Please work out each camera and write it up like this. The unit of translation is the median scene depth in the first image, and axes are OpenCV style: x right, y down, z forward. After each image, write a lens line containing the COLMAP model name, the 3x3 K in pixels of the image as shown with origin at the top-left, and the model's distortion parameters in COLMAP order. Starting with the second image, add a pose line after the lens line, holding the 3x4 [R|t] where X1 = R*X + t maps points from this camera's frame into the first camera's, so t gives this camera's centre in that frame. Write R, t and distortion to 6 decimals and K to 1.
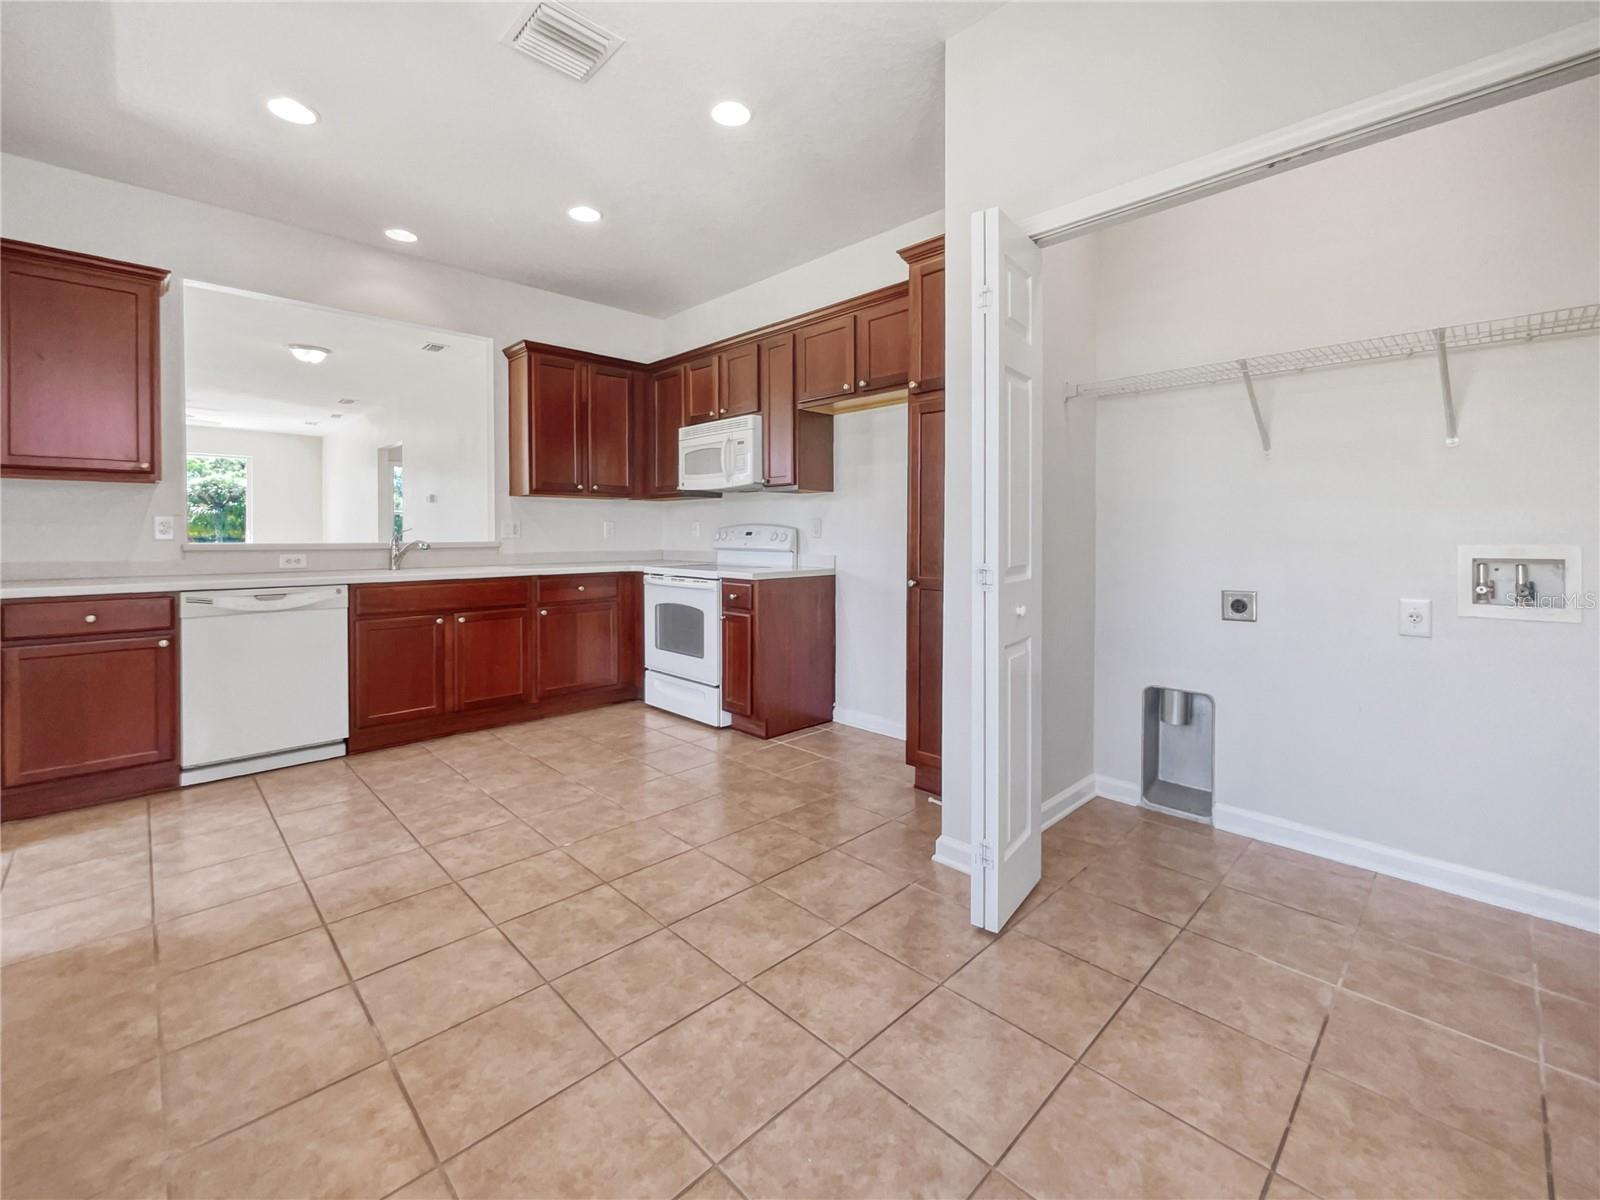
lens RADIAL K [[674.3, 0, 819.3], [0, 674.3, 519.5], [0, 0, 1]] dist [-0.002174, 0.001226]
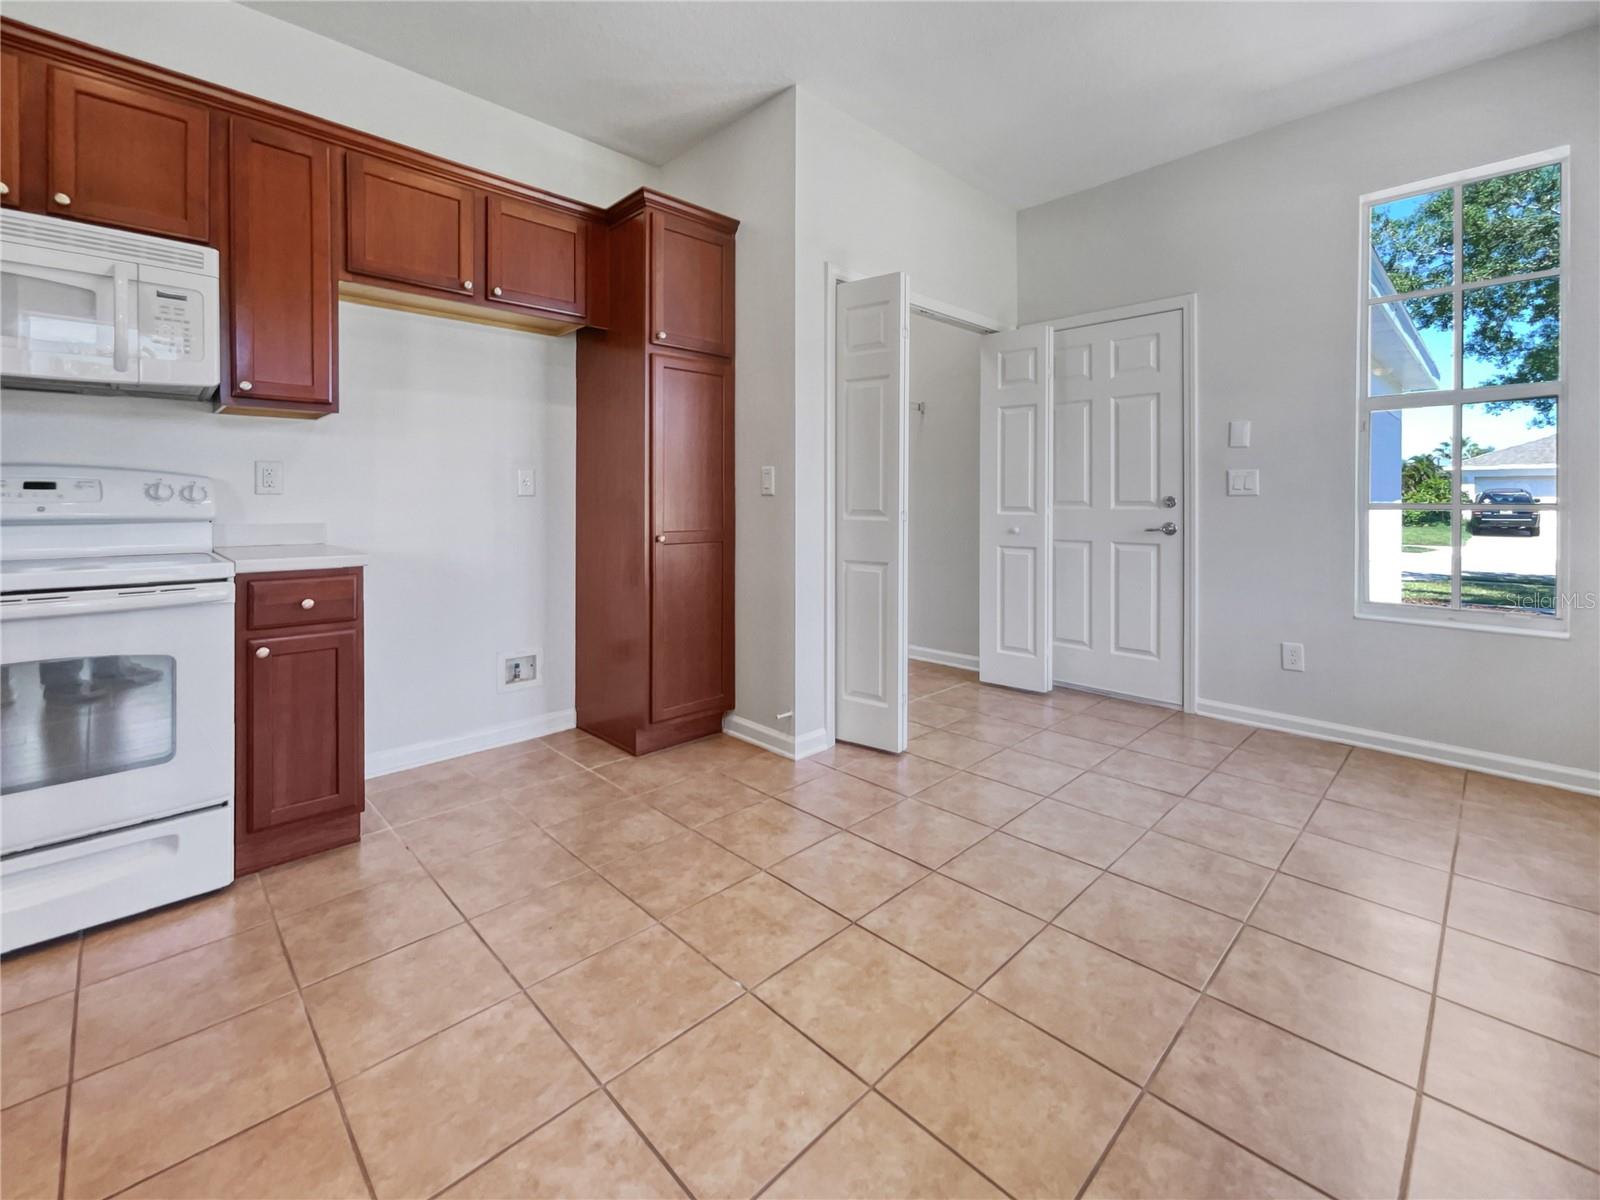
lens RADIAL K [[674.3, 0, 792.8], [0, 674.3, 504.7], [0, 0, 1]] dist [-0.002174, 0.001226]
pose [[0.037304, -0.009470, 0.999259, -0.872596], [-0.017784, 0.999790, 0.010139, 0.034714], [-0.999146, -0.018149, 0.037128, 0.832935]]
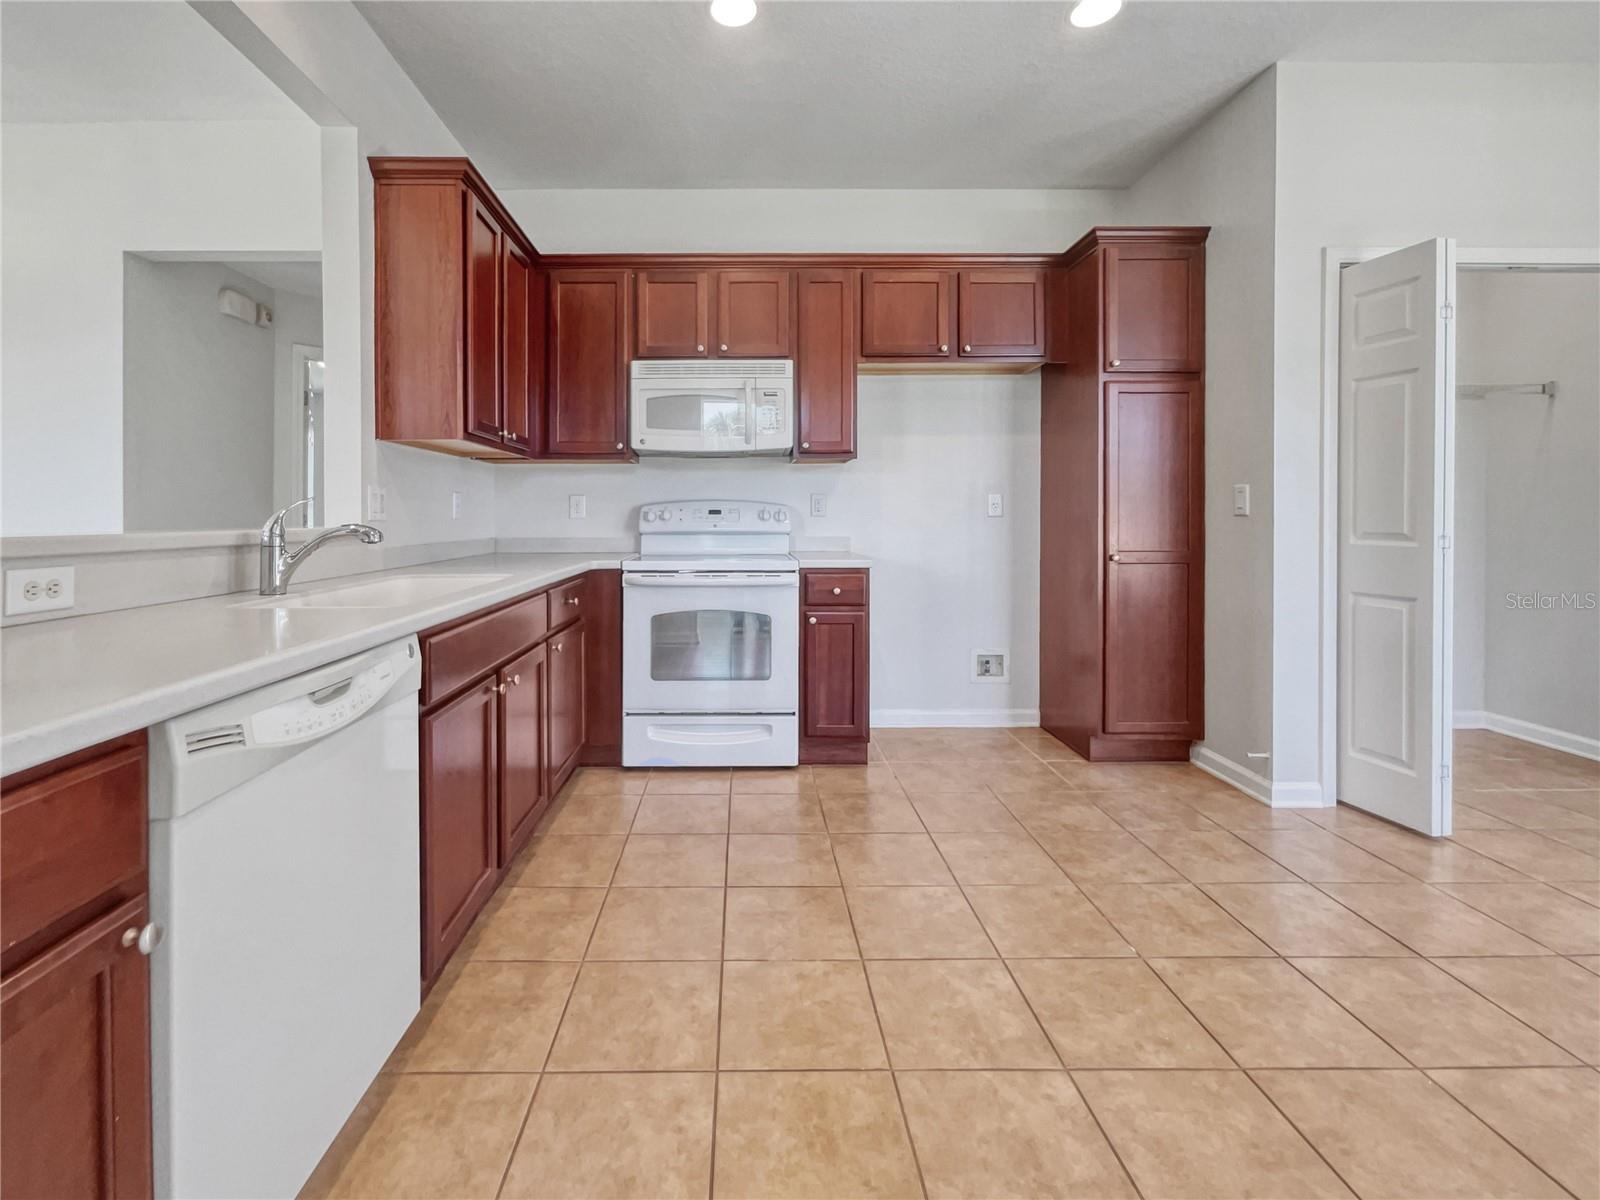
lens RADIAL K [[674.3, 0, 761.3], [0, 674.3, 511.7], [0, 0, 1]] dist [-0.002174, 0.001226]
pose [[0.714735, 0.001633, 0.699393, -1.013410], [-0.009174, 0.999933, 0.007041, 0.024305], [-0.699335, -0.011449, 0.714703, 0.690776]]
